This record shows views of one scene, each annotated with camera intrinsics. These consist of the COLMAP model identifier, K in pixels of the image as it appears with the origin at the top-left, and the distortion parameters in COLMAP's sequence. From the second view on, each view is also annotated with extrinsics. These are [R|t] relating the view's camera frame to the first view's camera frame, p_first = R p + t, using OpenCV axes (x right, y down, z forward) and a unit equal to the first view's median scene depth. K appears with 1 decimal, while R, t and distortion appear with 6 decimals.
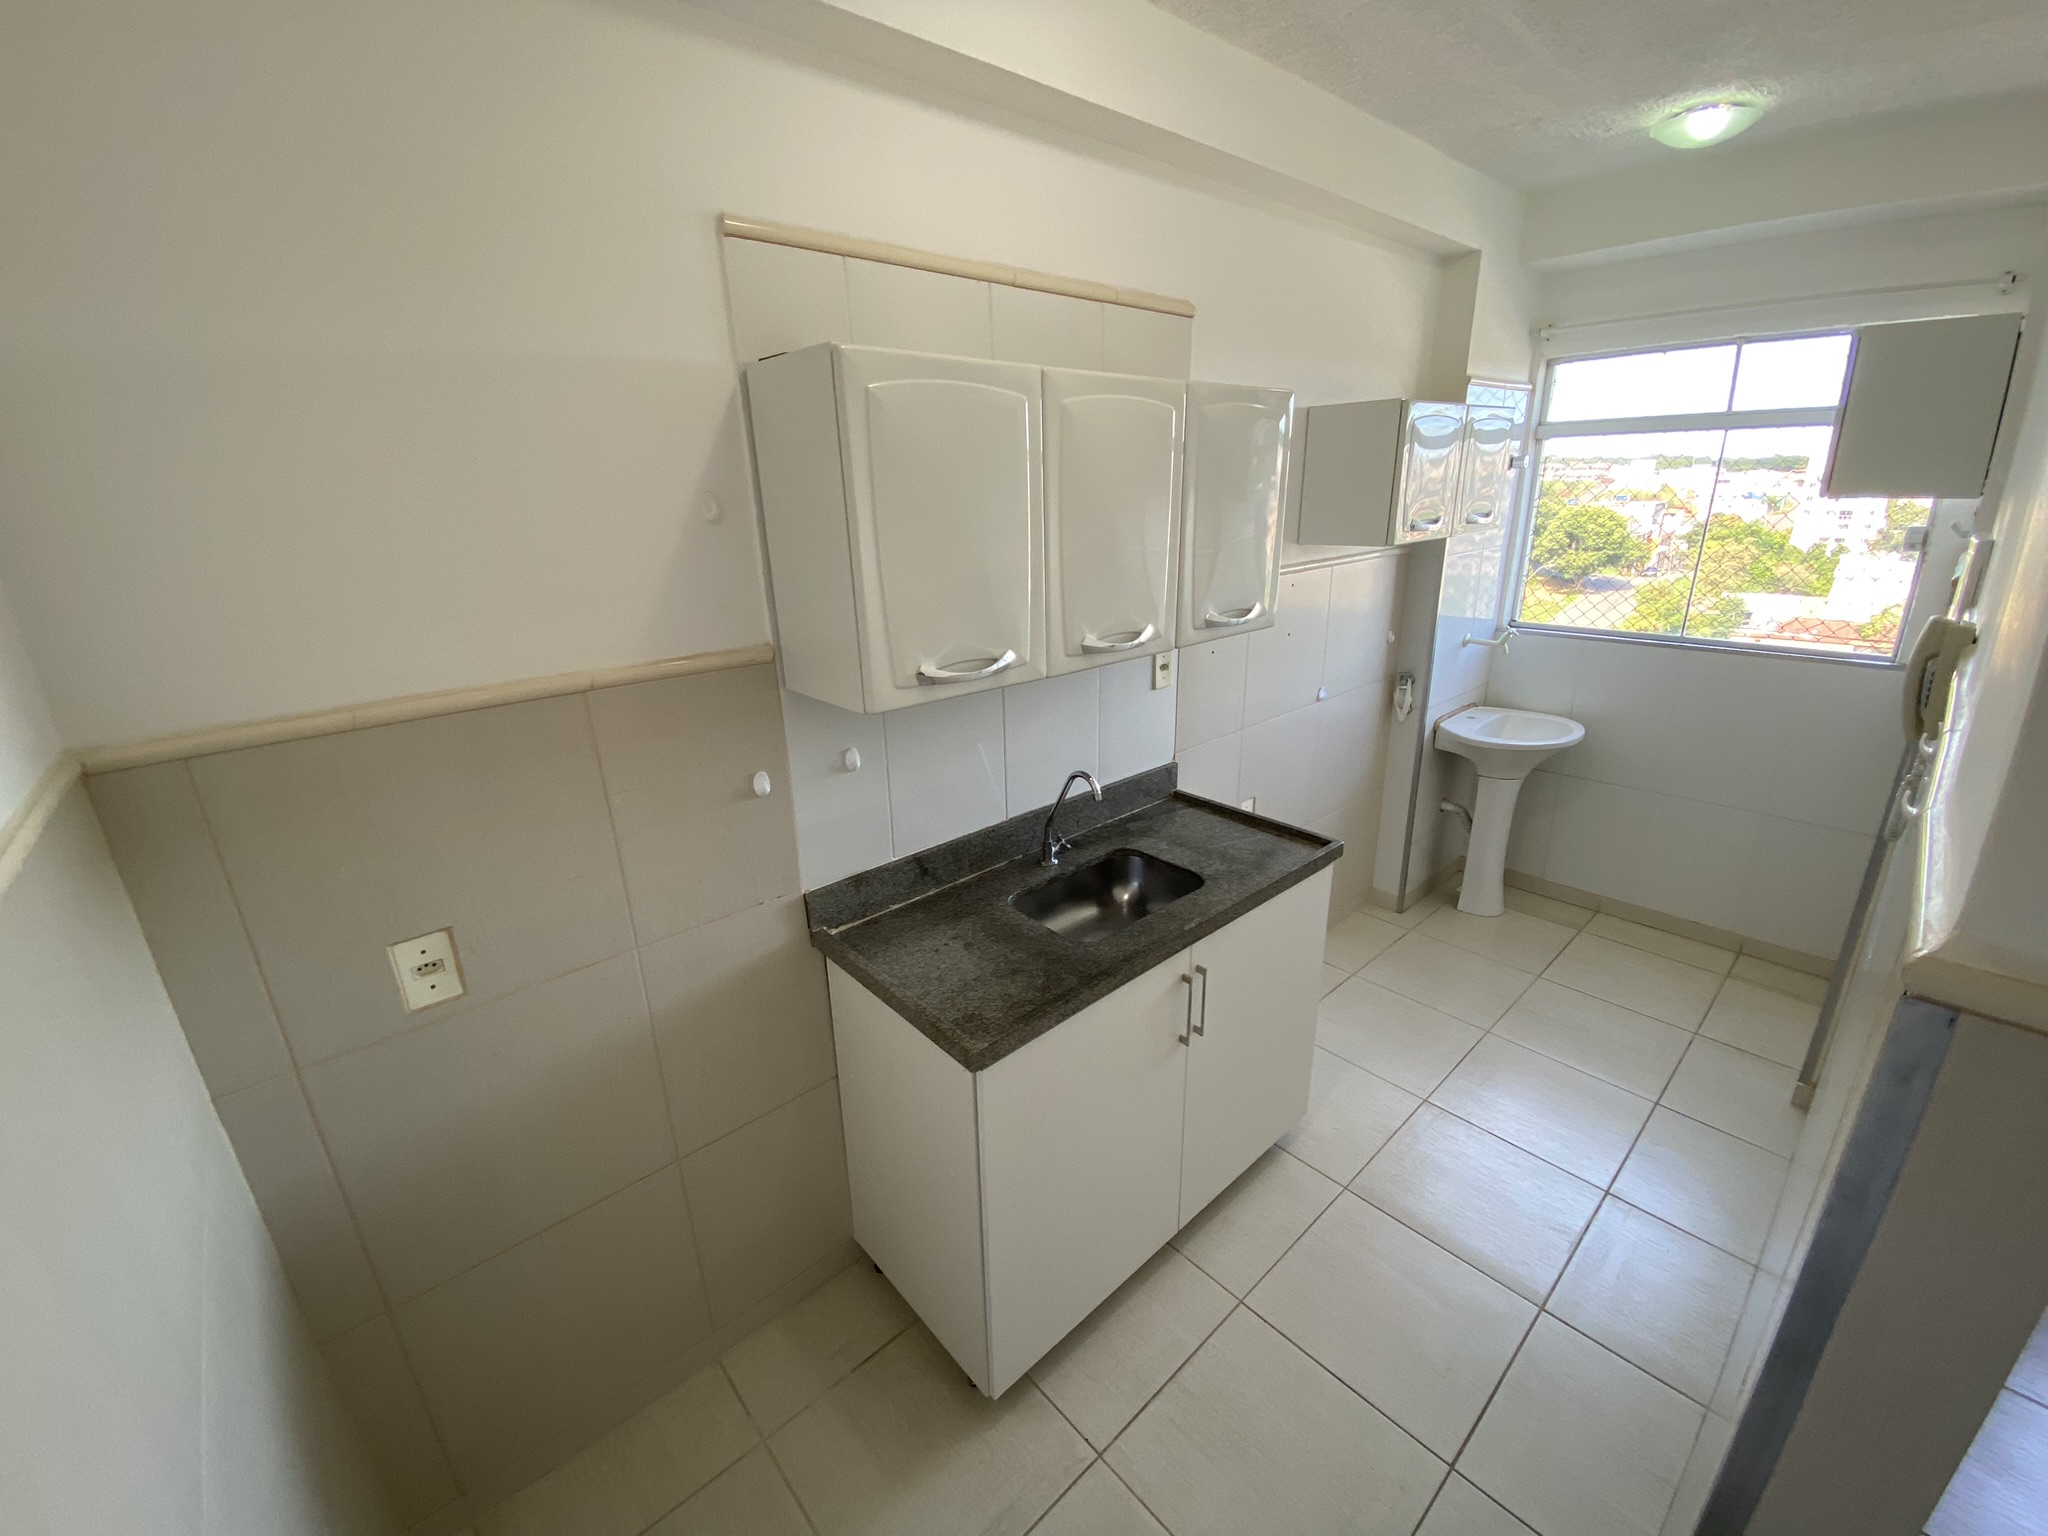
lens RADIAL K [[829.0, 0, 1023.5], [0, 829.0, 754.8], [0, 0, 1]] dist [0.021338, -0.020239]
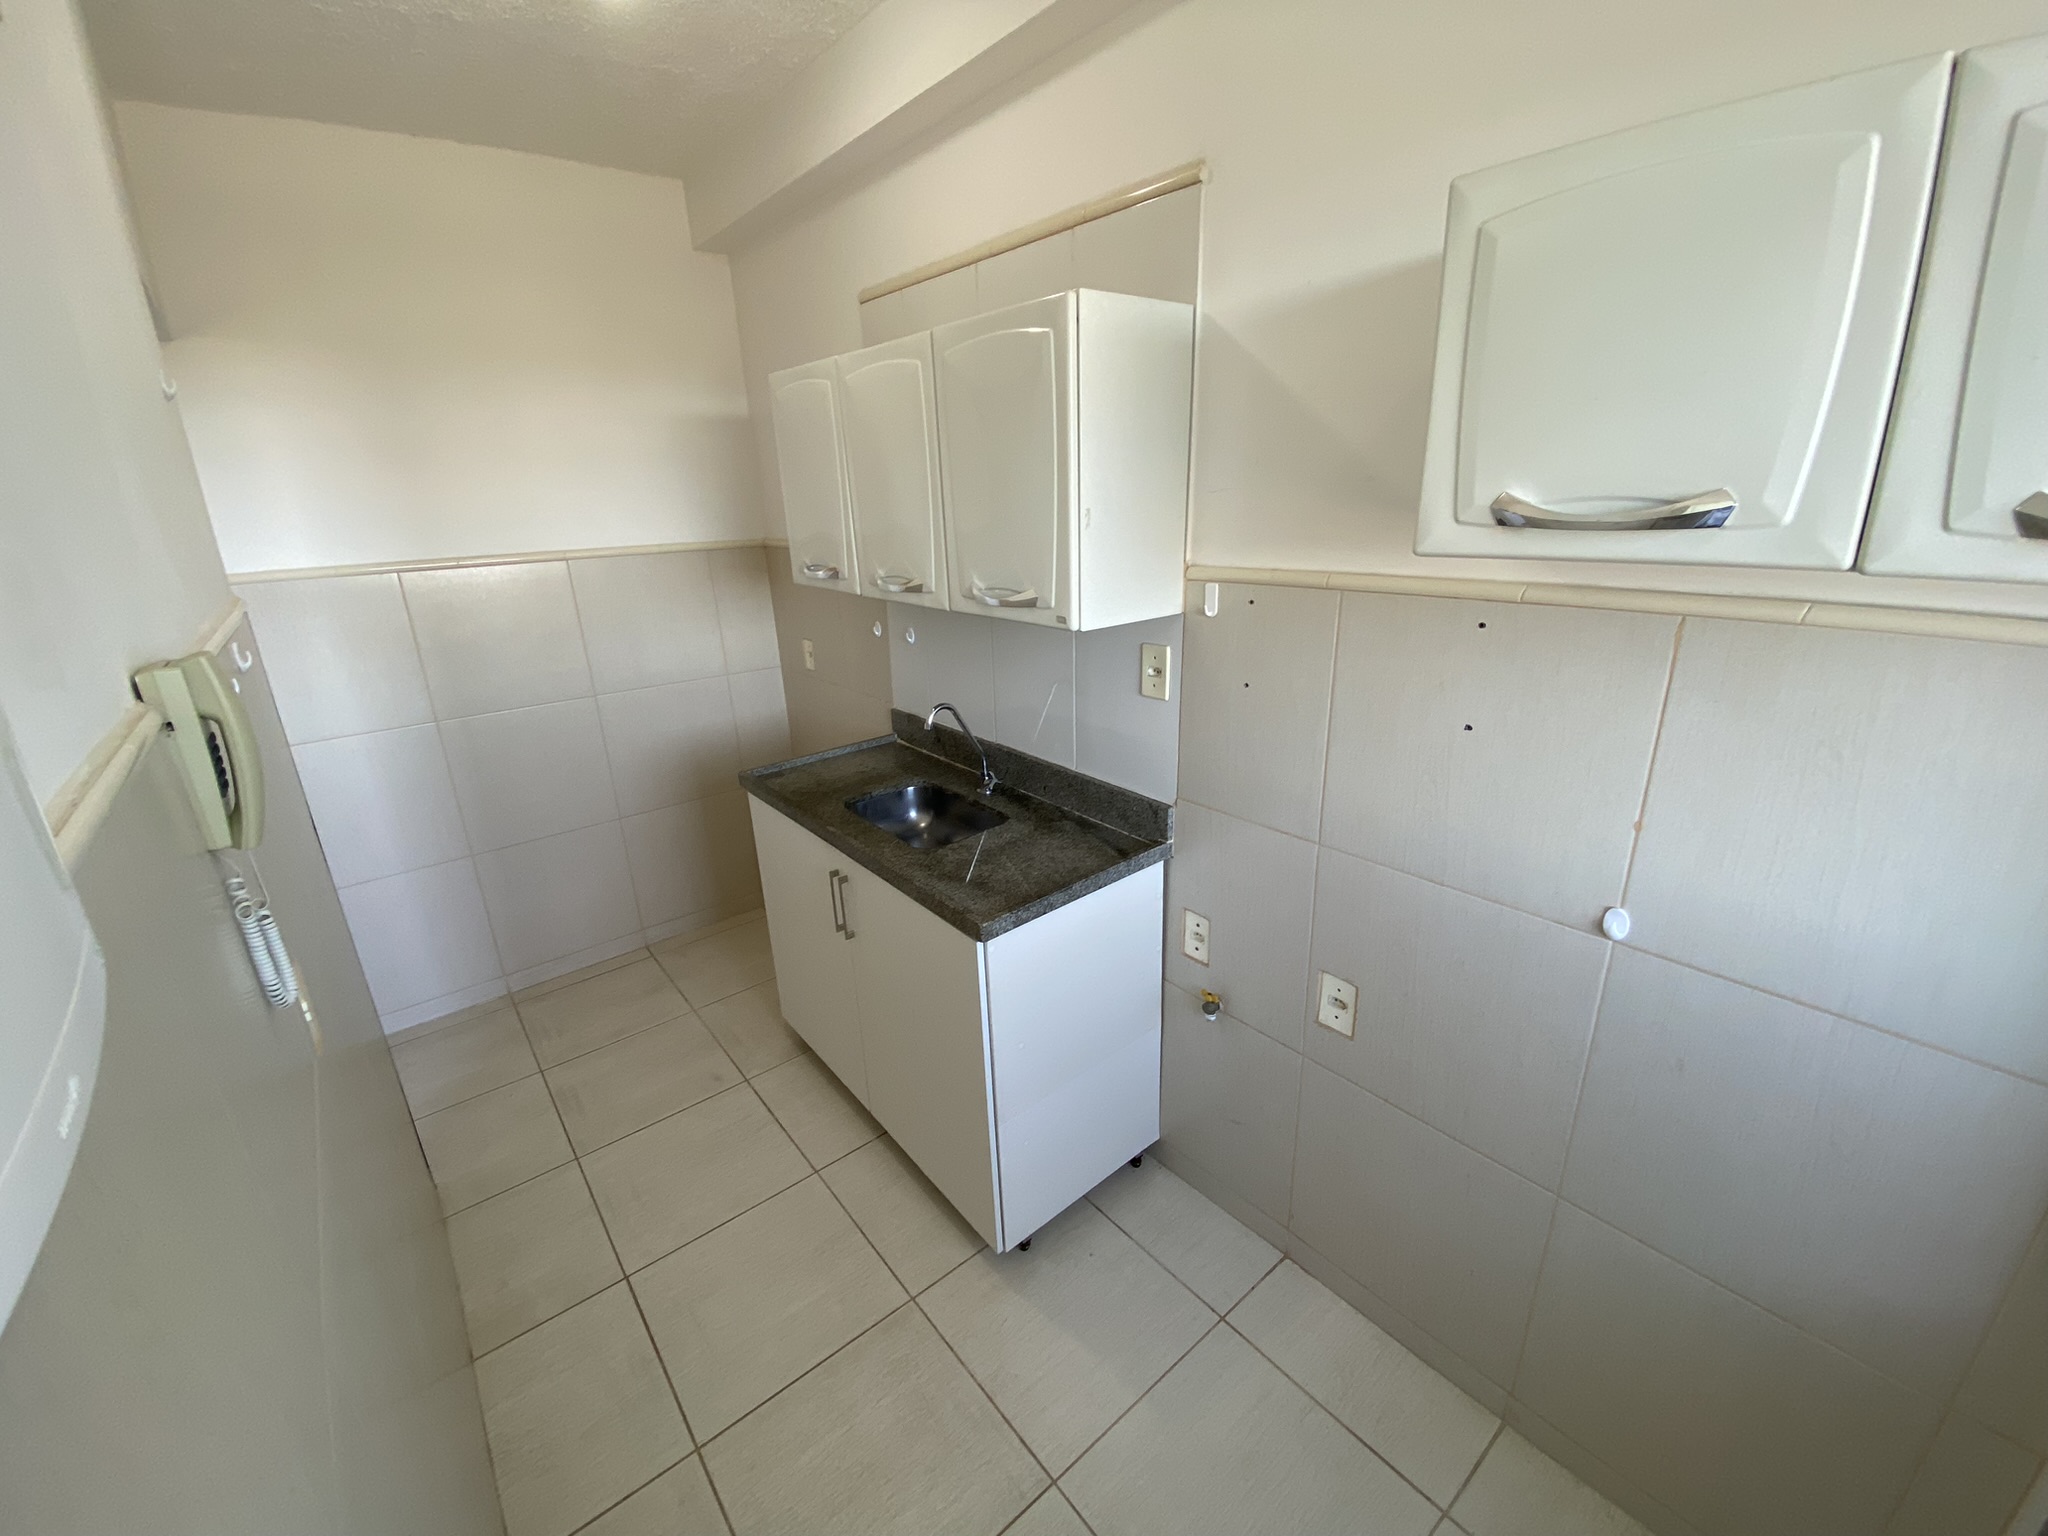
lens RADIAL K [[825.5, 0, 1056.8], [0, 825.5, 773.5], [0, 0, 1]] dist [0.001848, -0.017461]
pose [[-0.018430, 0.346533, -0.937857, 0.647951], [-0.289924, 0.895862, 0.336713, -0.177685], [0.956872, 0.278113, 0.083957, 0.614705]]
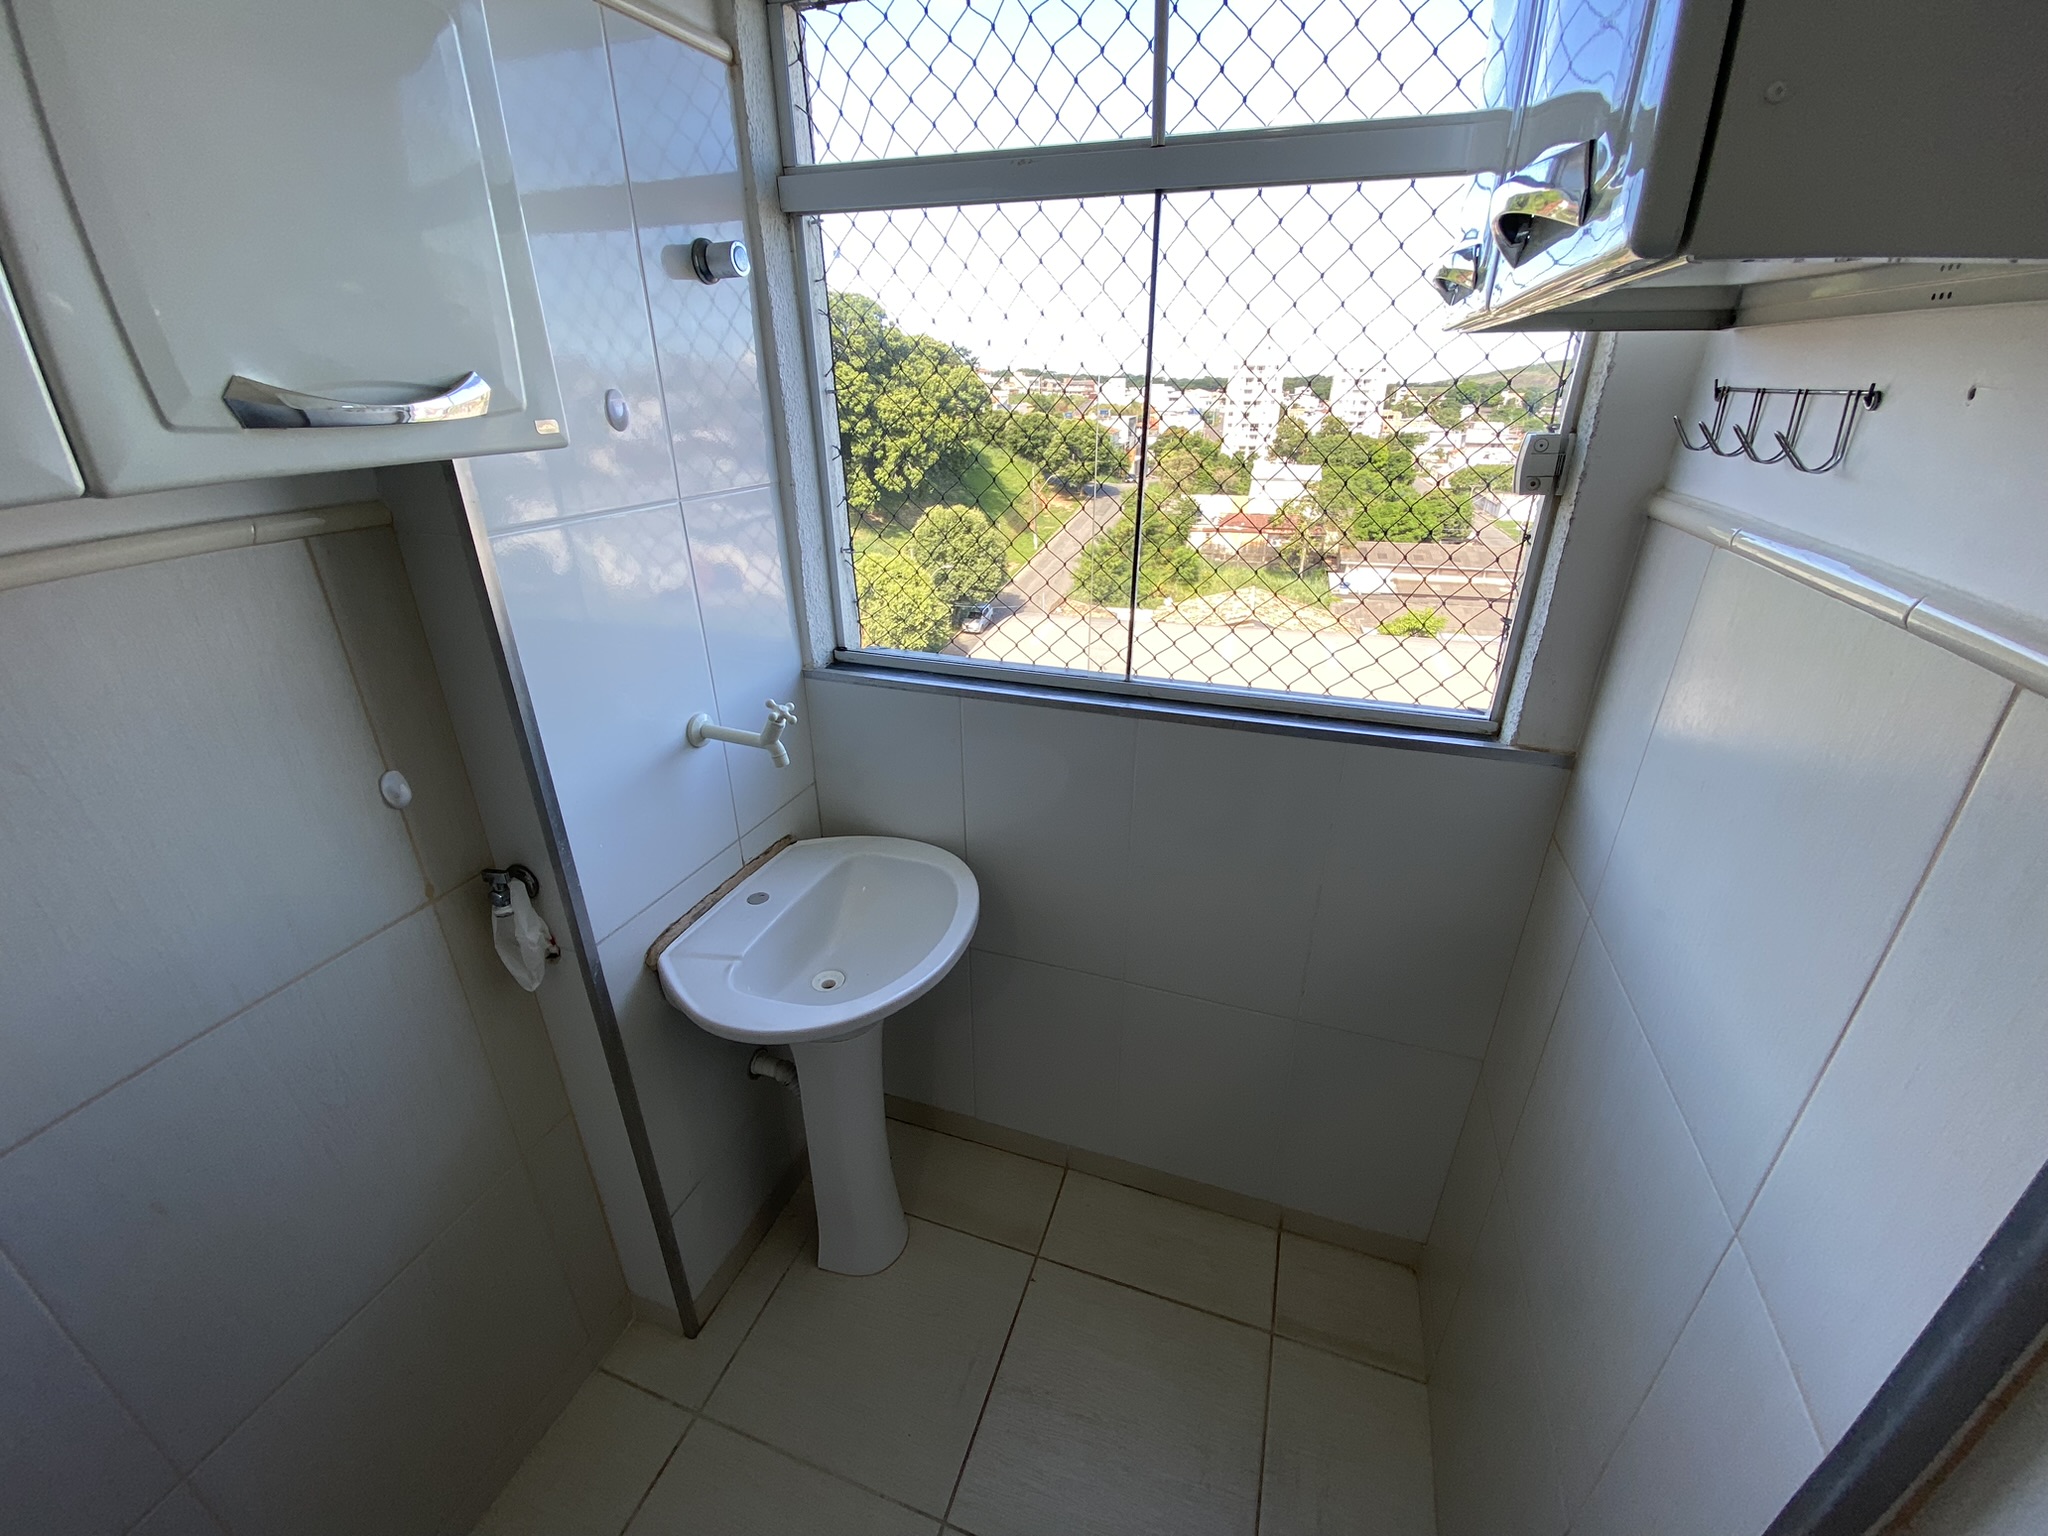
lens RADIAL K [[829.0, 0, 1023.5], [0, 829.0, 754.8], [0, 0, 1]] dist [0.021338, -0.020239]
pose [[0.872625, -0.173888, 0.456386, 0.496592], [0.129239, 0.983374, 0.127568, -0.161287], [-0.470981, -0.052336, 0.880590, 0.589989]]
